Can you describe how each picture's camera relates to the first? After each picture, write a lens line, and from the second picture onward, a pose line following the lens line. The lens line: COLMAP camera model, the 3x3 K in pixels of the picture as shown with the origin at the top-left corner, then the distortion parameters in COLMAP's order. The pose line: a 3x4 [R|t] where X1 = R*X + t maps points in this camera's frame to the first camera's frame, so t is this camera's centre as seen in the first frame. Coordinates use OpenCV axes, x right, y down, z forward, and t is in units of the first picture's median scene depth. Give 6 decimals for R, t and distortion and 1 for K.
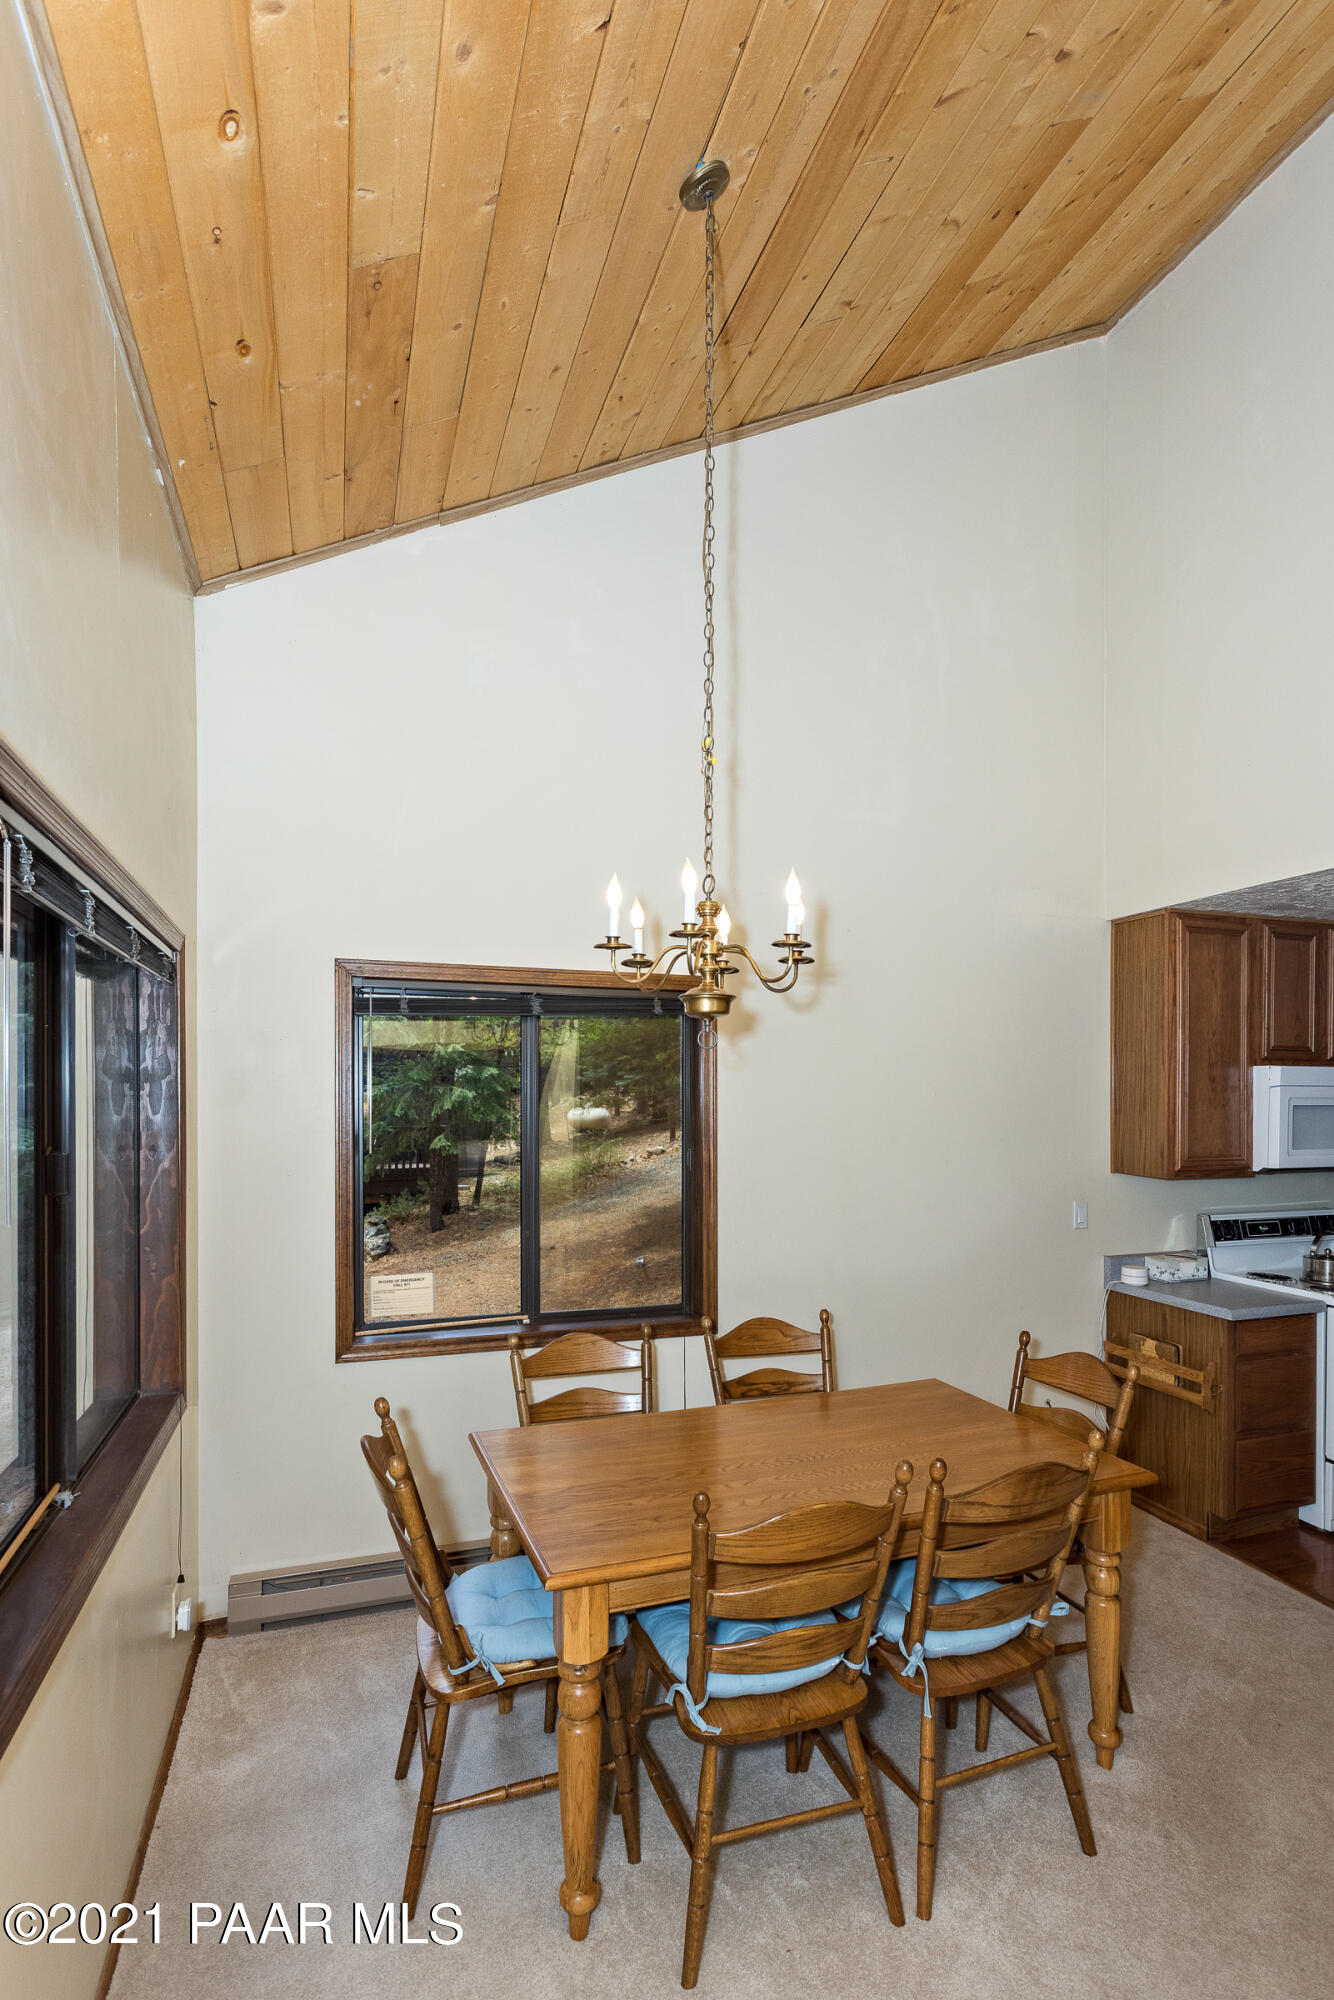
lens RADIAL K [[989.6, 0, 694.8], [0, 989.6, 1084.1], [0, 0, 1]] dist [0.001551, 0.003377]
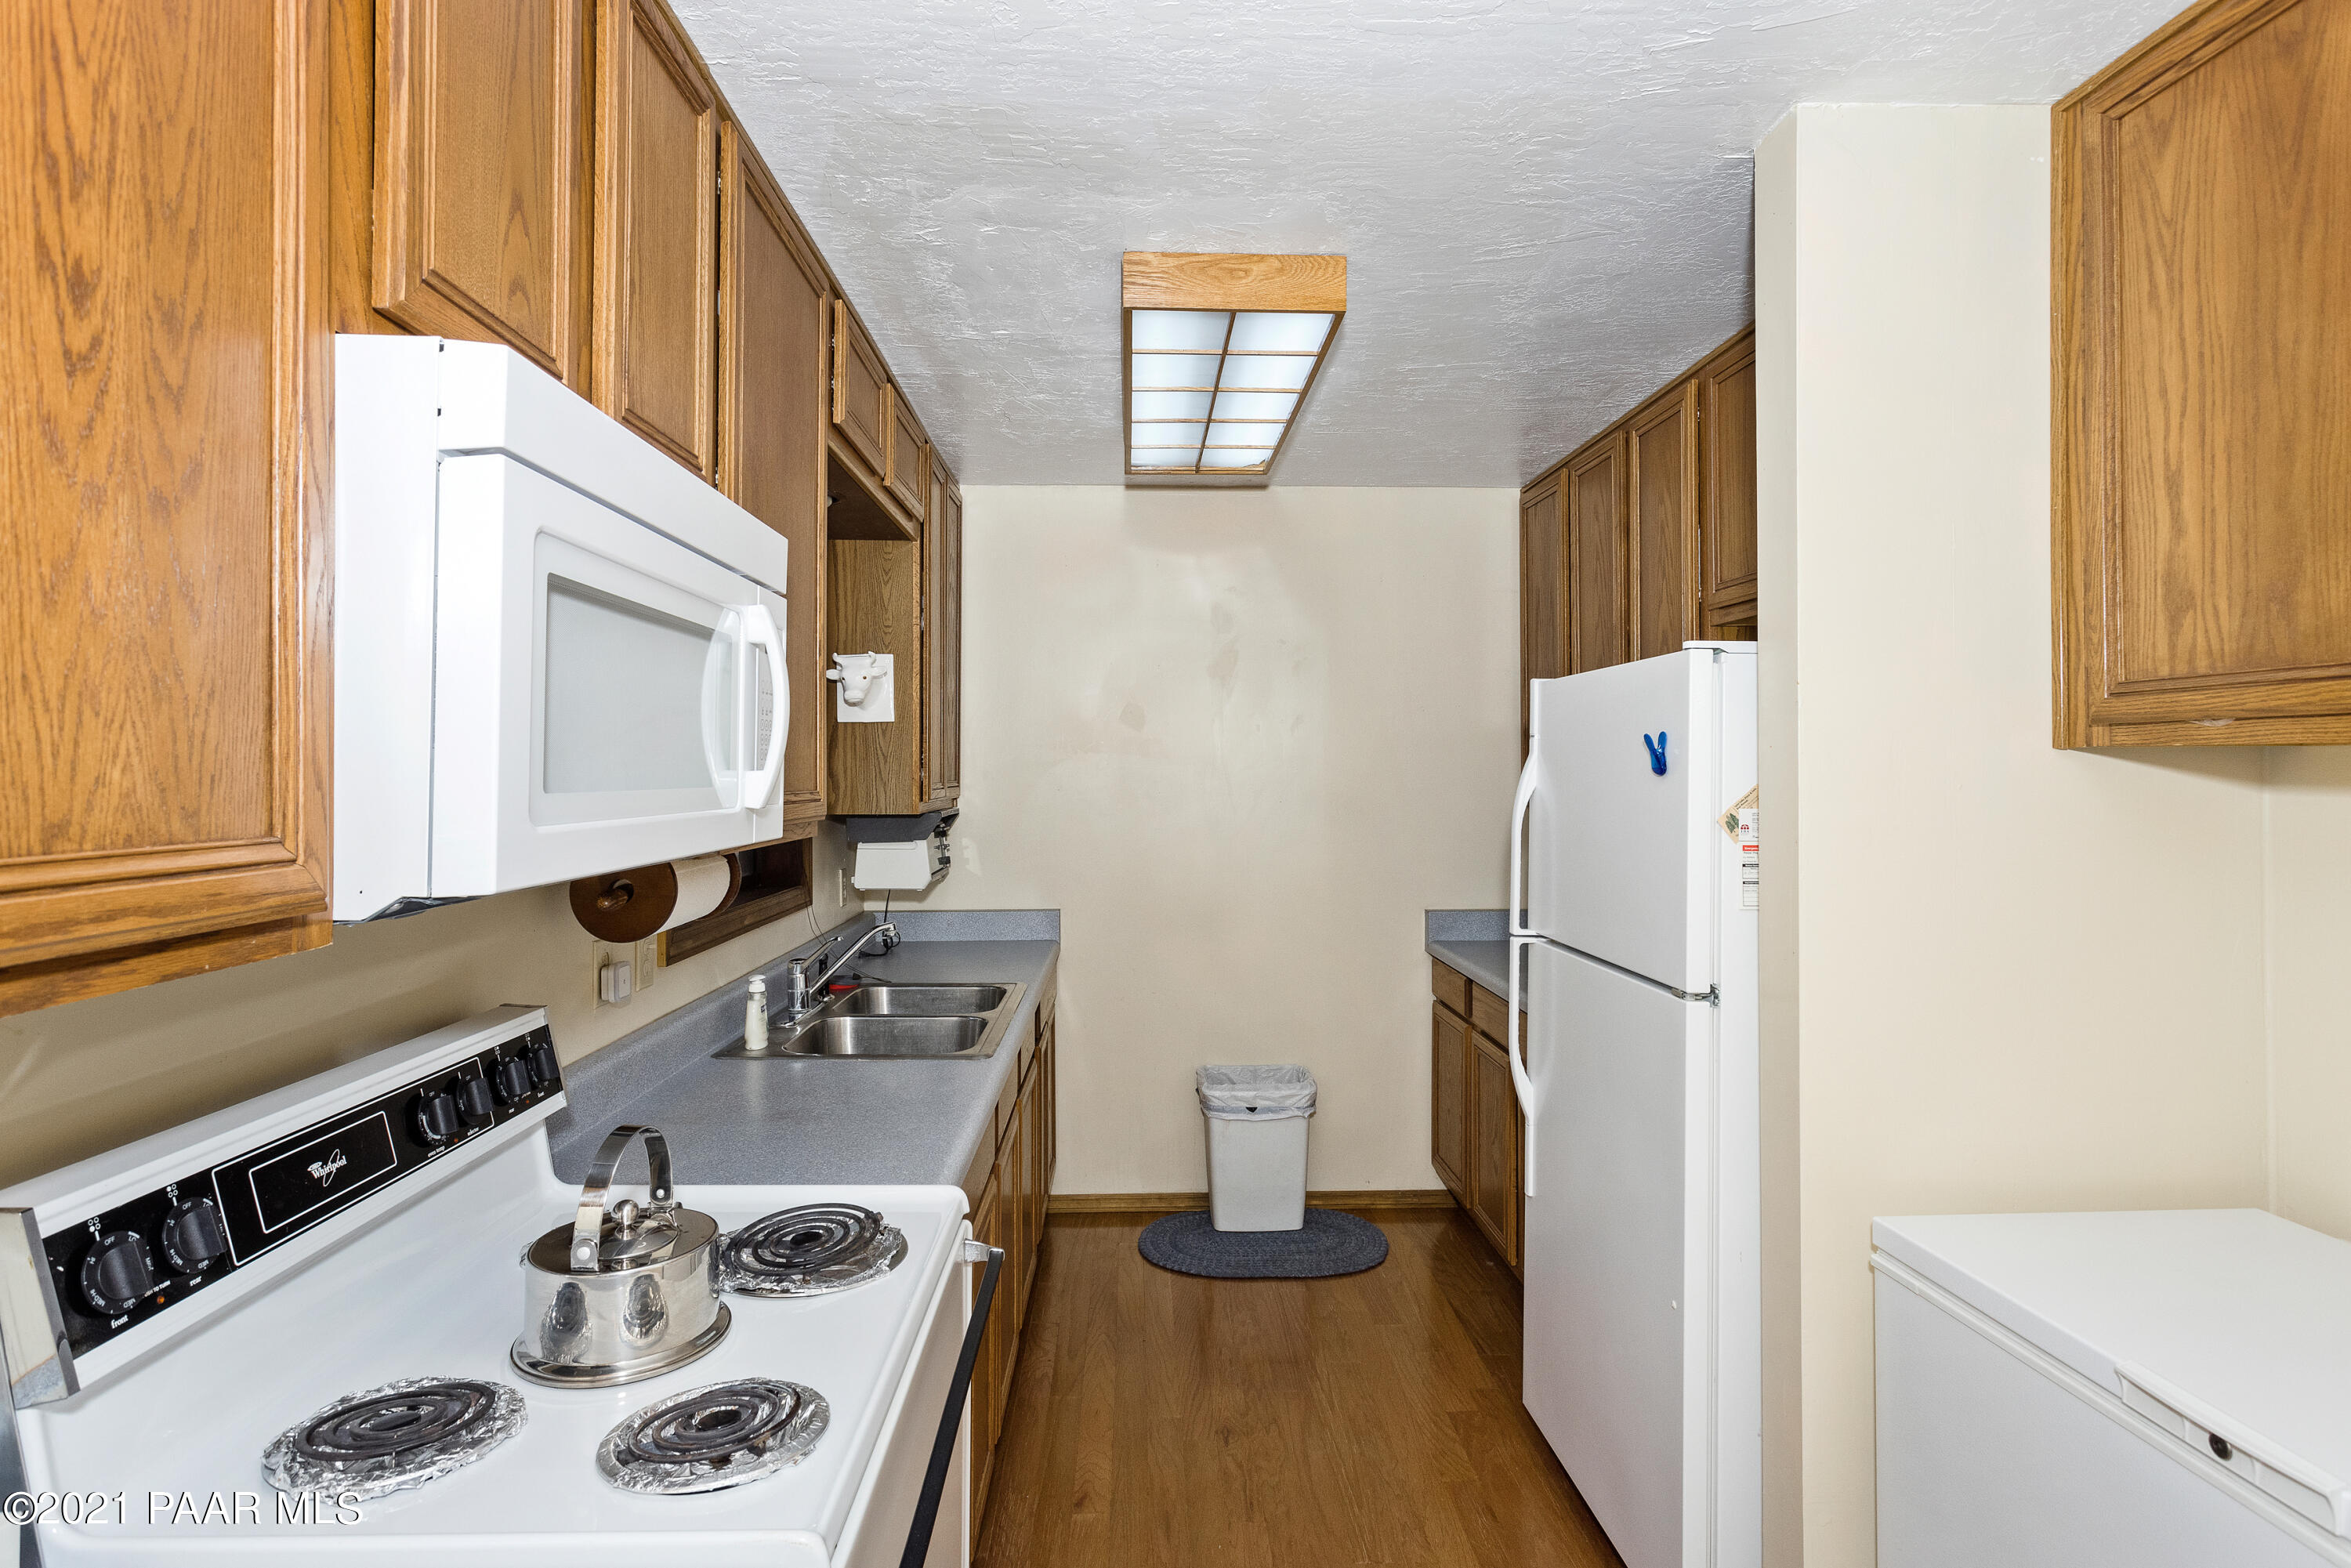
lens RADIAL K [[1191.6, 0, 1164.8], [0, 1191.6, 786.2], [0, 0, 1]] dist [0.001586, 0.001381]
pose [[0.306539, -0.012366, 0.951778, 0.508904], [-0.015865, 0.999710, 0.018099, 0.071959], [-0.951726, -0.020648, 0.306254, 0.993350]]
